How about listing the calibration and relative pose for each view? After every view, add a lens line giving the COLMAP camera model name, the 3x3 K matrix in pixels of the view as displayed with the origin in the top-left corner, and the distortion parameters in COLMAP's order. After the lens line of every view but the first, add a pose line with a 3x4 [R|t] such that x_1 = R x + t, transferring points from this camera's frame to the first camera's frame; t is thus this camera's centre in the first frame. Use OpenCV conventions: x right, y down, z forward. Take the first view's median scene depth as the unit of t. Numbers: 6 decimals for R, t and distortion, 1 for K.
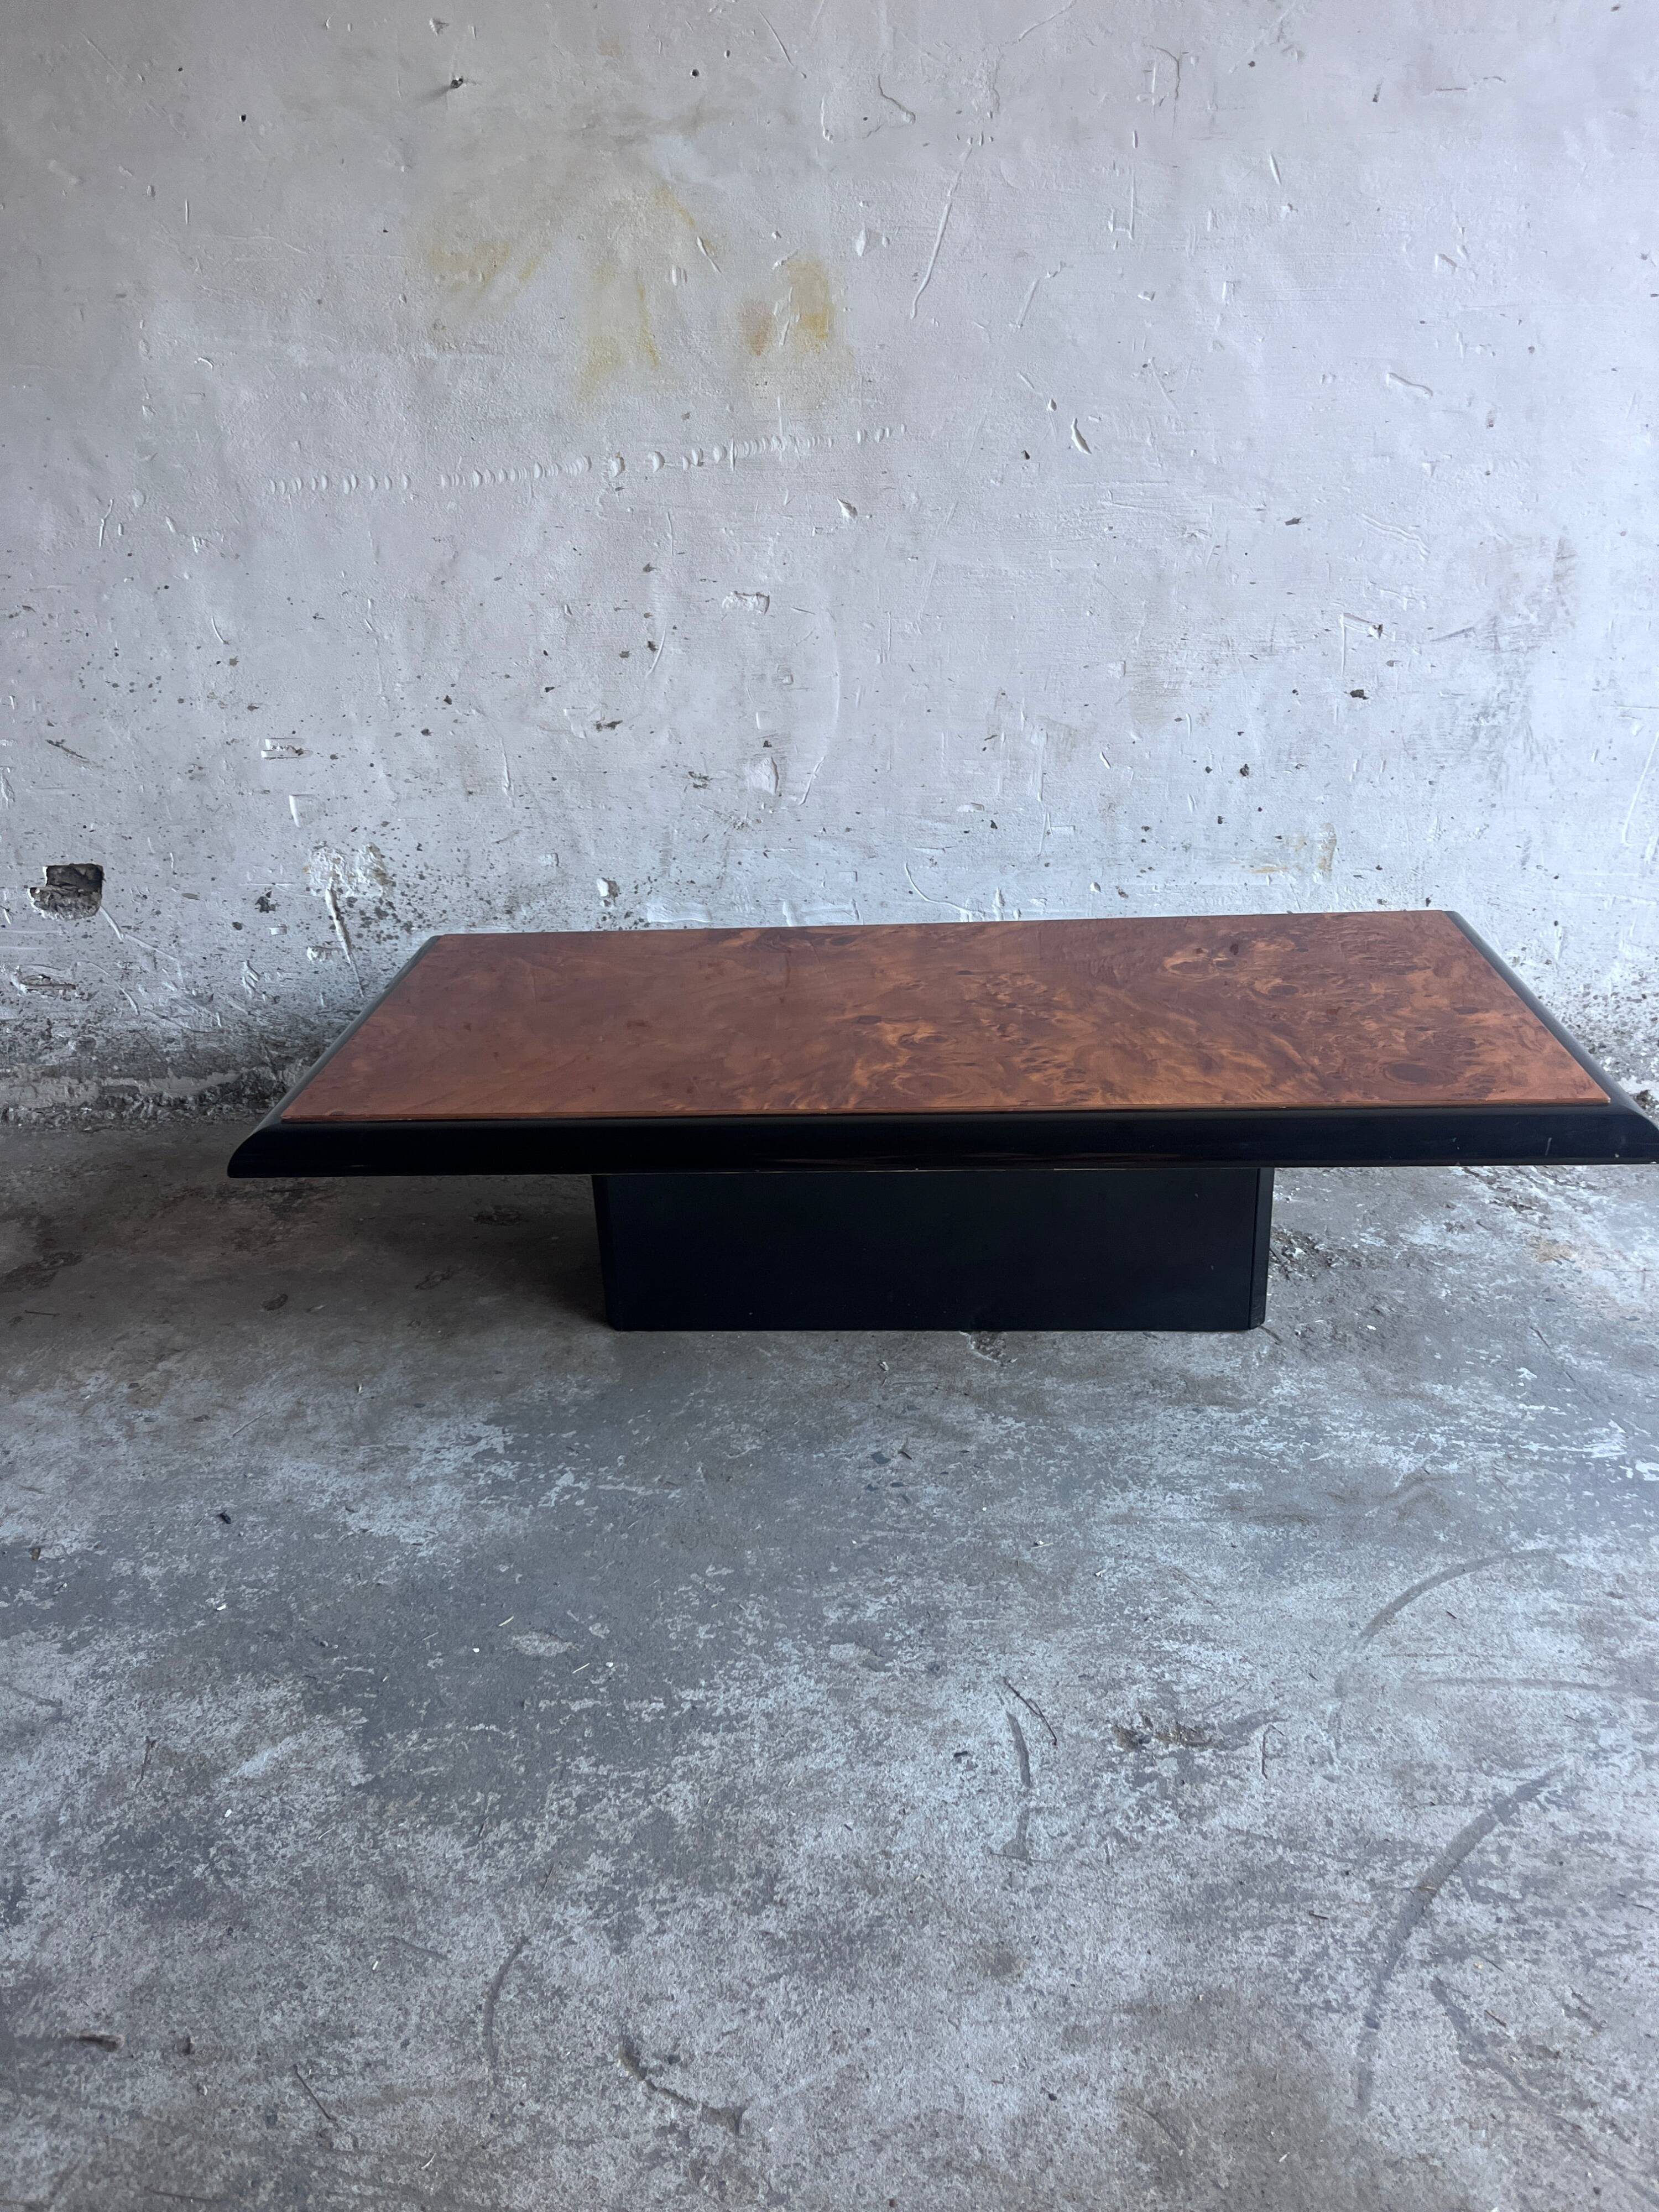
lens RADIAL K [[1703.4, 0, 813.1], [0, 1703.4, 1079.5], [0, 0, 1]] dist [0.044231, -0.071433]
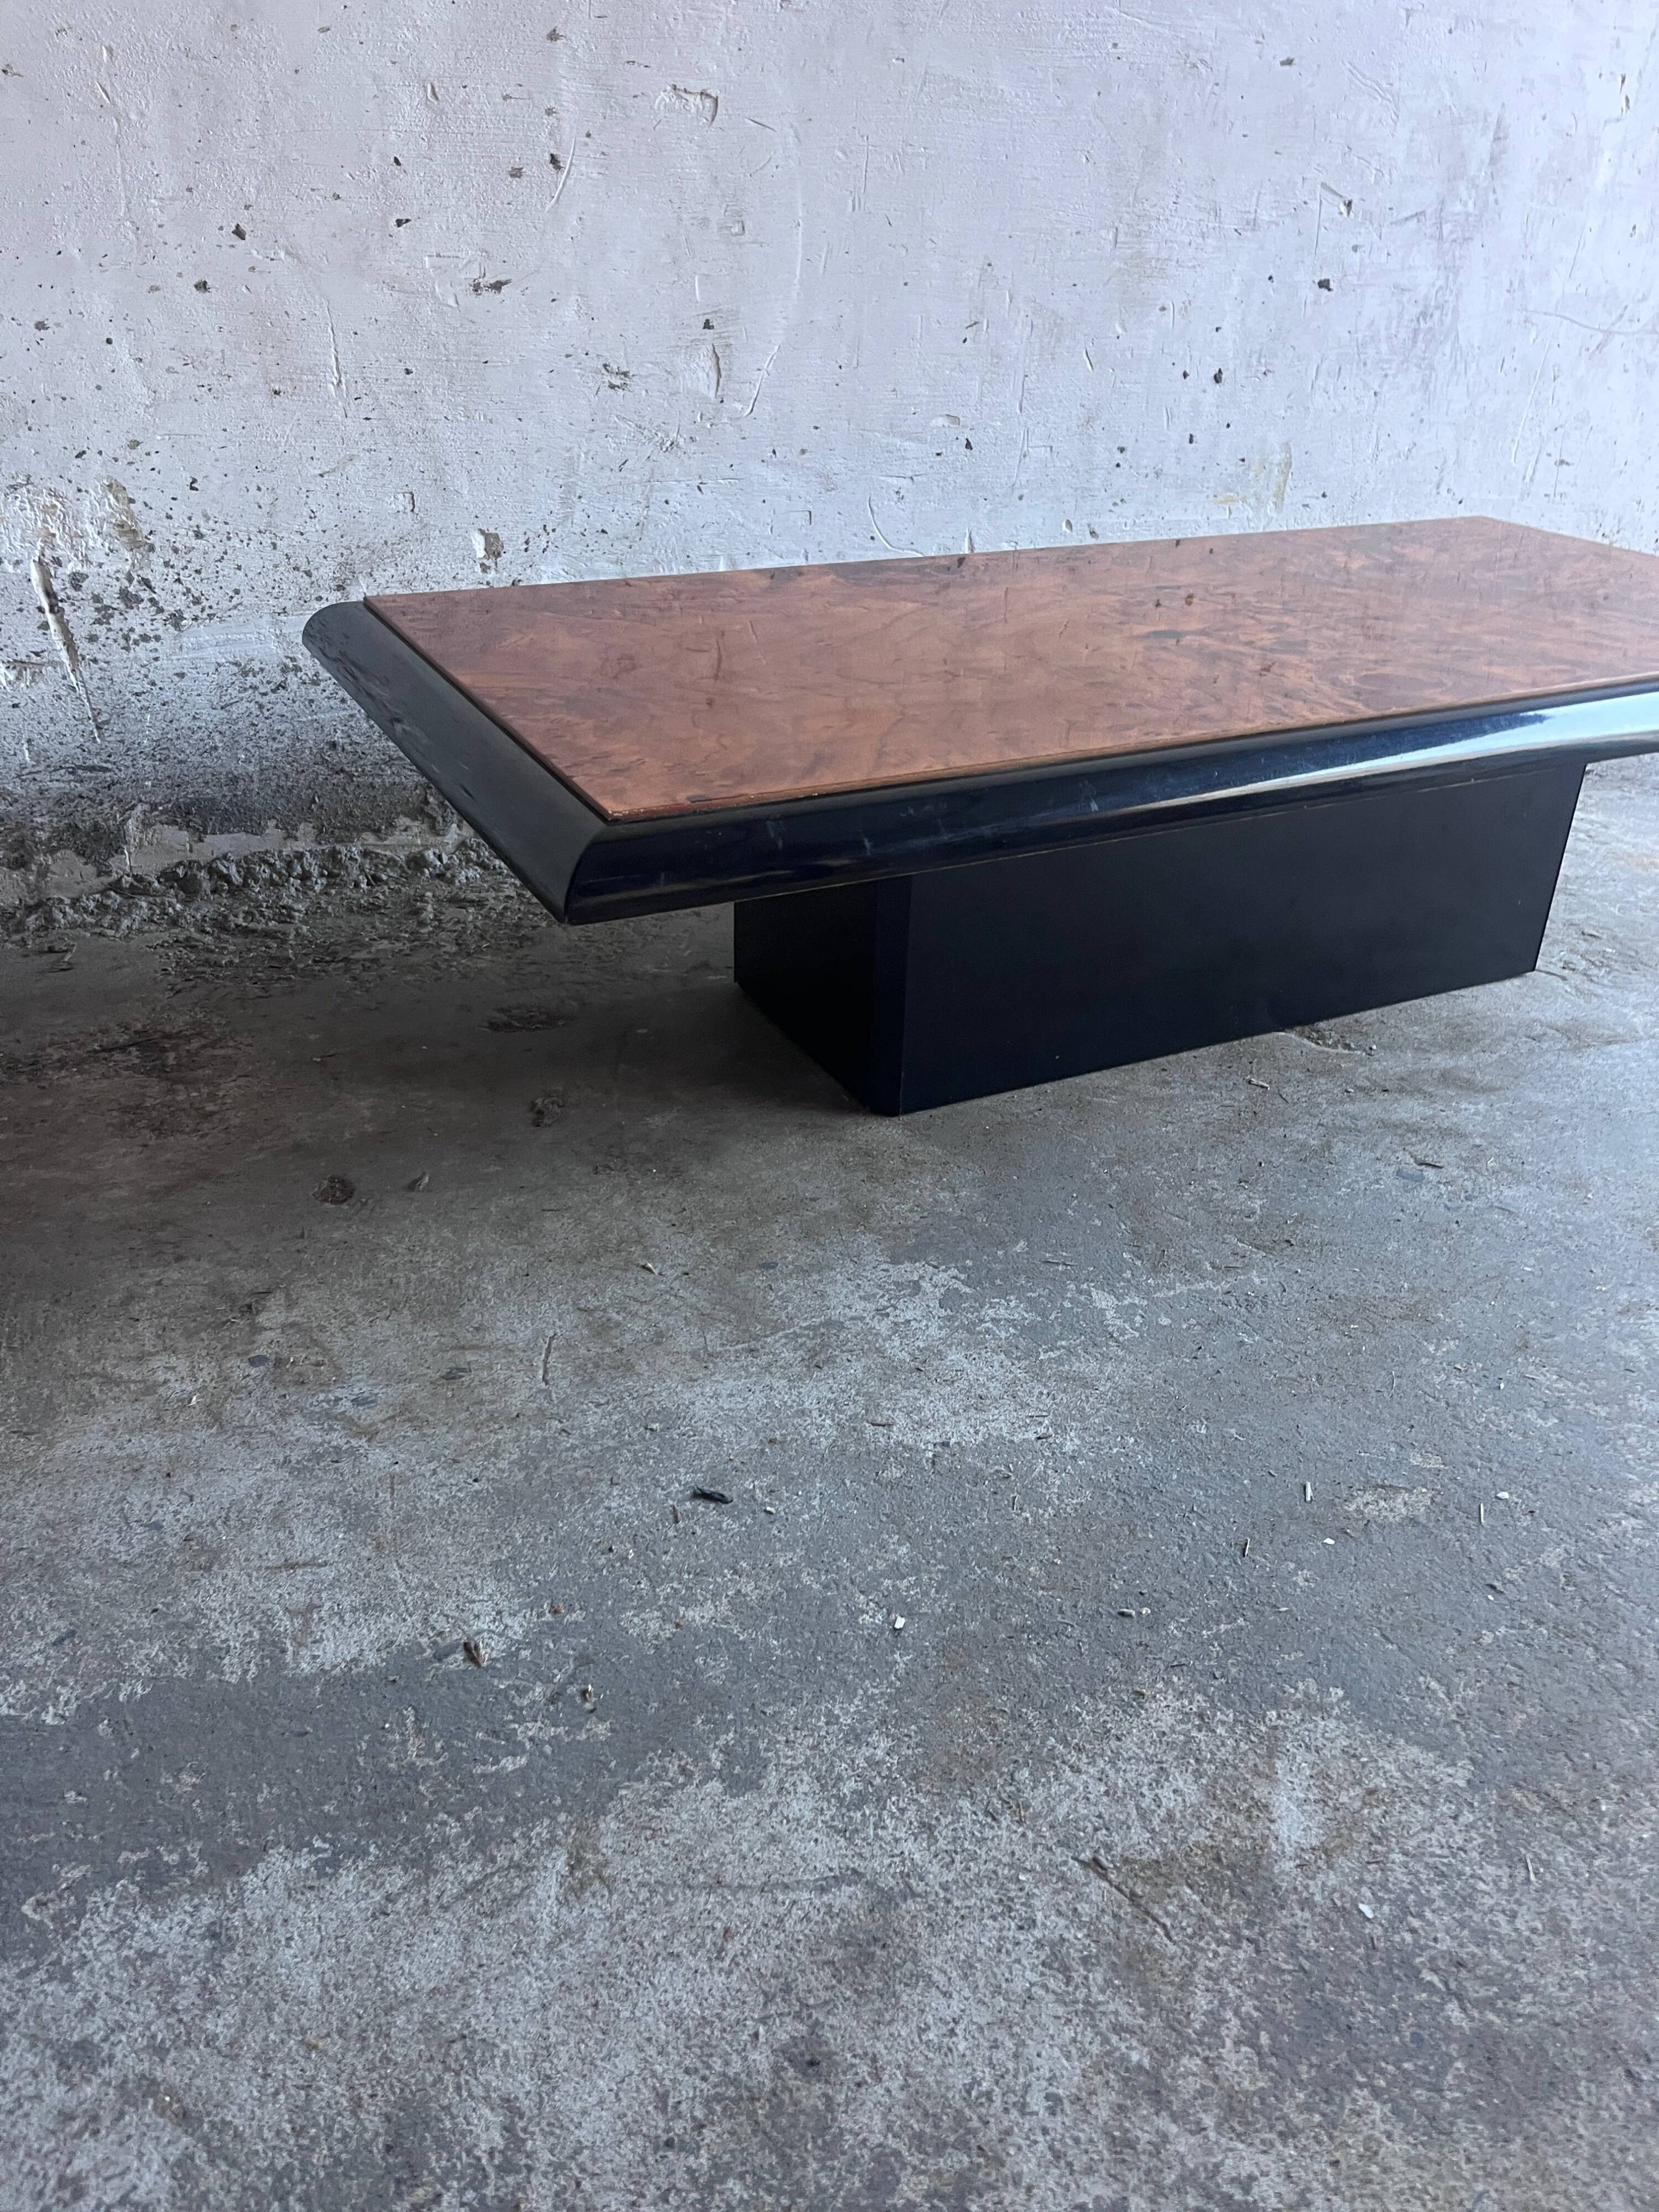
lens RADIAL K [[1703.4, 0, 839.8], [0, 1703.4, 1086.9], [0, 0, 1]] dist [0.044231, -0.071433]
pose [[0.849207, -0.179103, 0.496759, -0.481111], [0.134584, 0.983067, 0.124367, 0.045263], [-0.510622, -0.038757, 0.858932, 0.410411]]
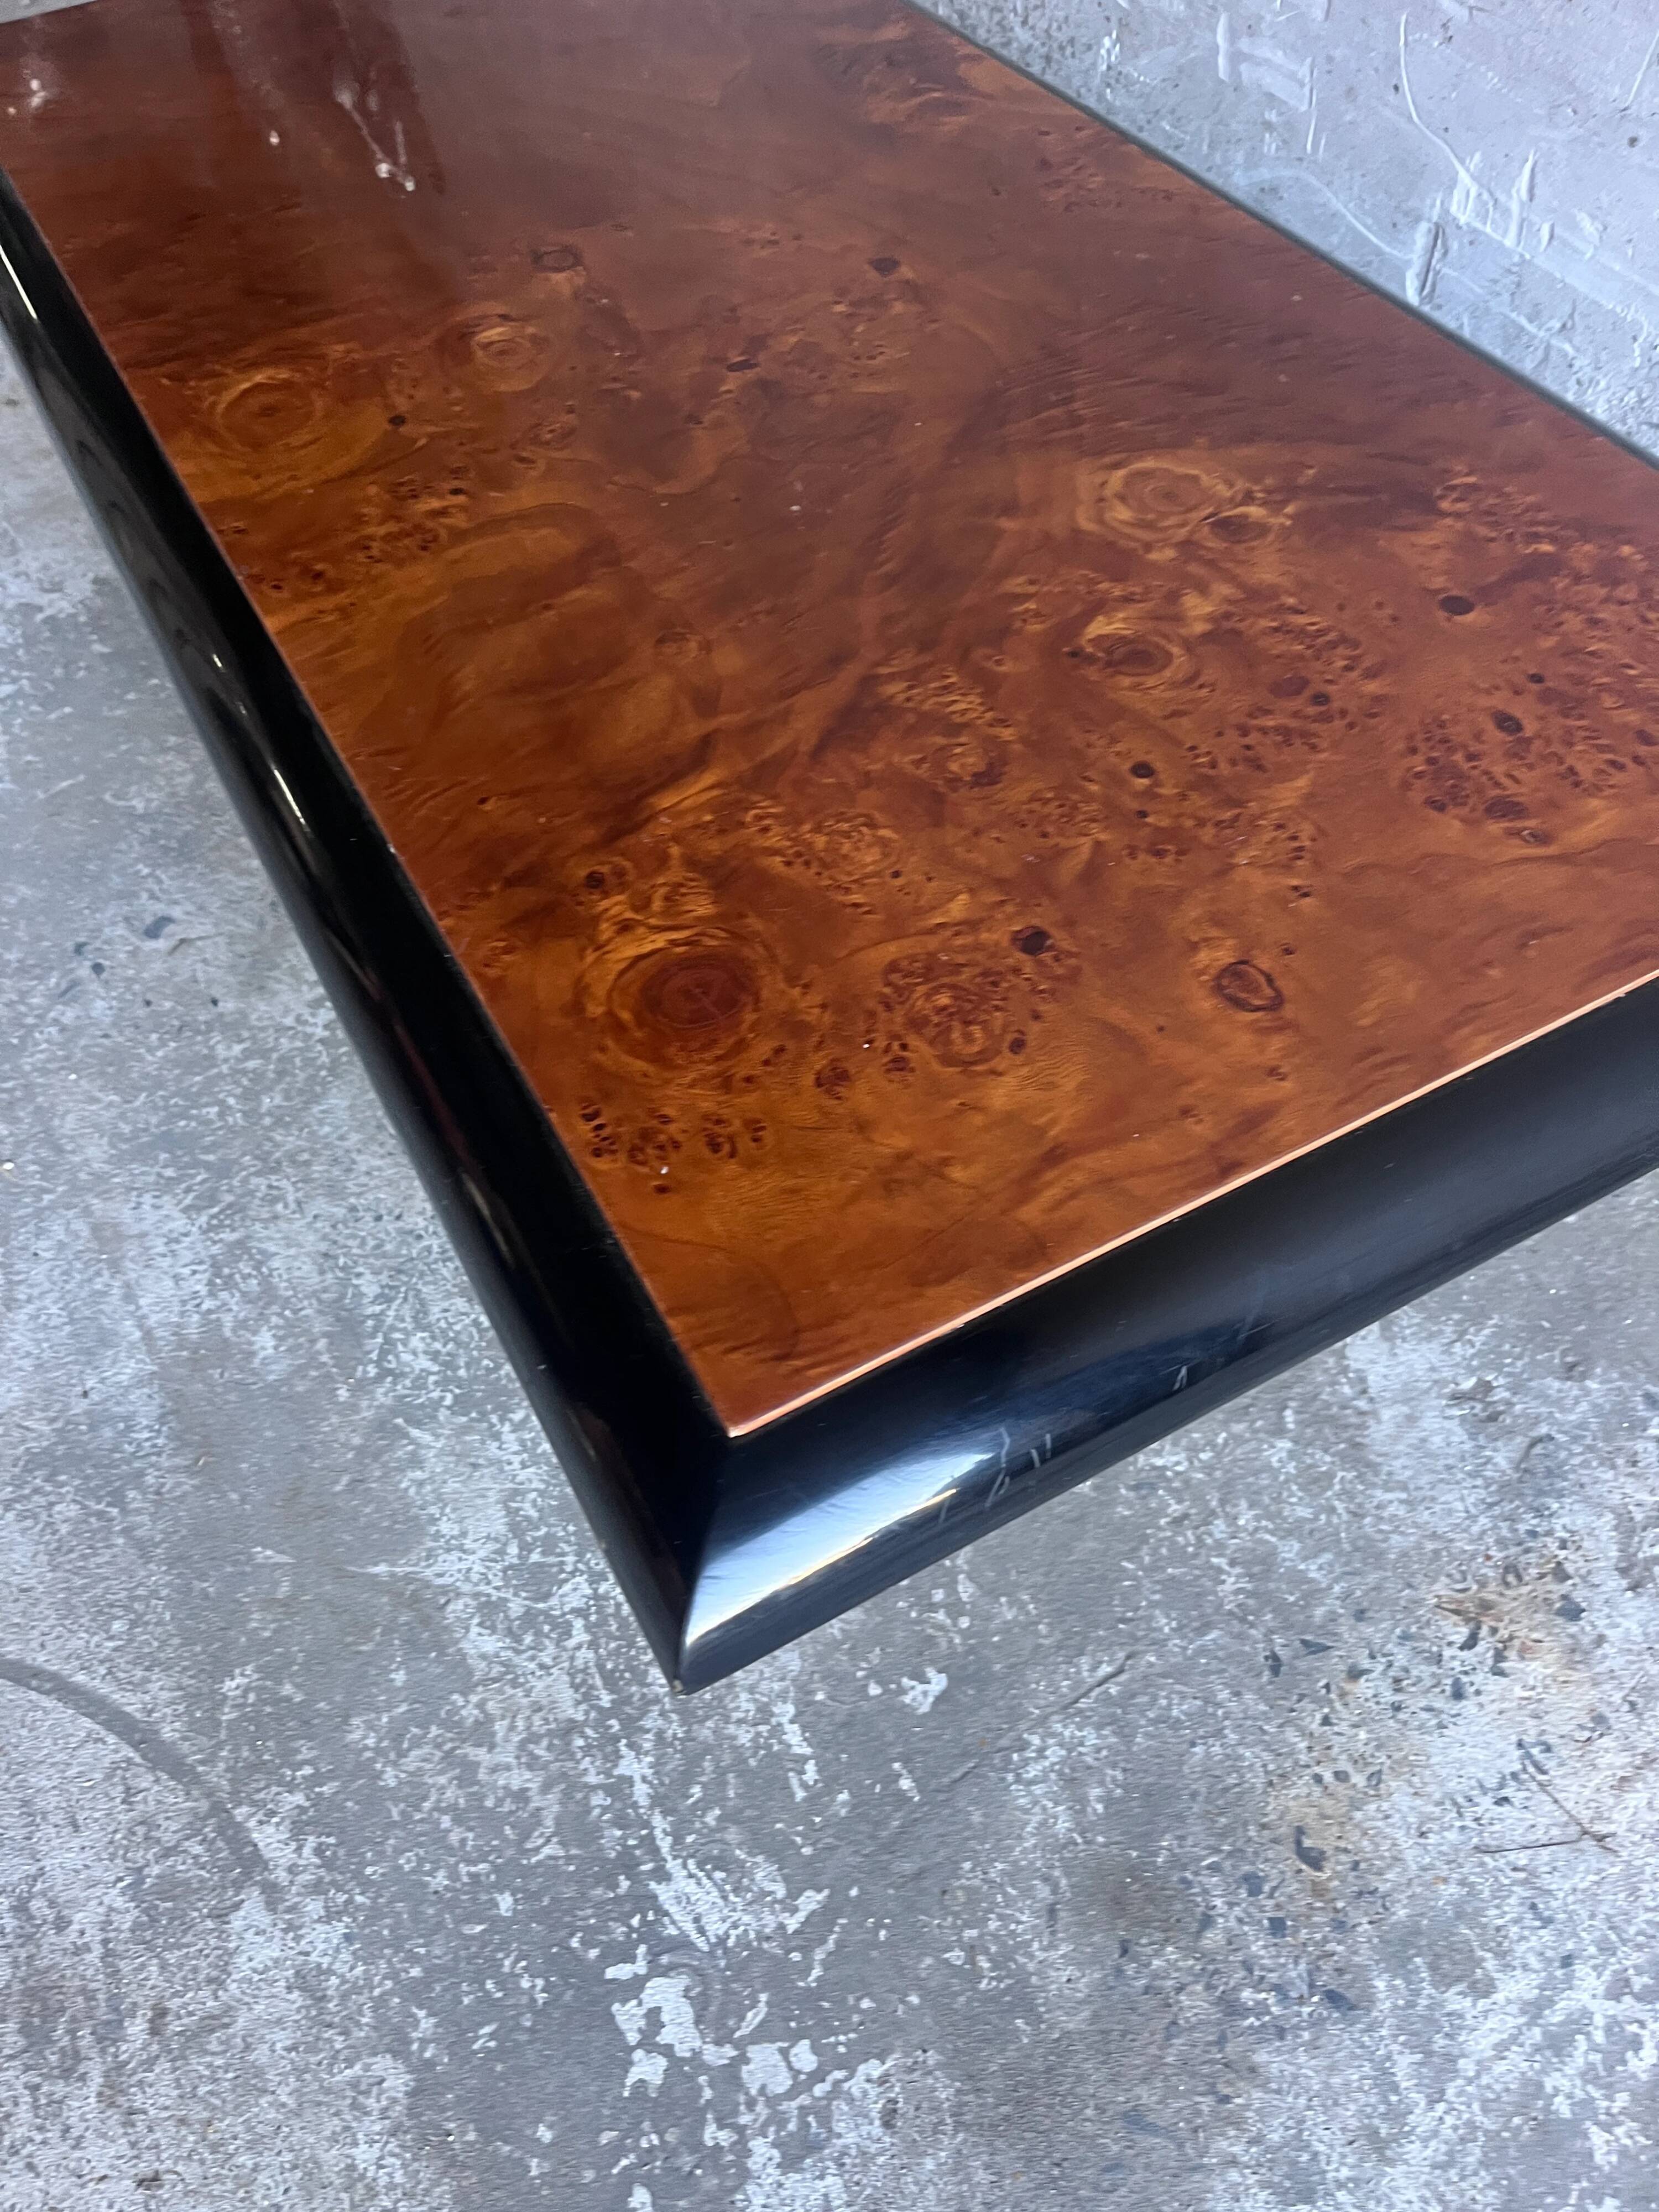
lens RADIAL K [[1703.4, 0, 806.0], [0, 1703.4, 1132.2], [0, 0, 1]] dist [0.044231, -0.071433]
pose [[0.541049, 0.678897, -0.496352, 0.485651], [-0.308011, 0.709154, 0.634216, -0.191378], [0.782557, -0.190260, 0.592794, 0.685094]]
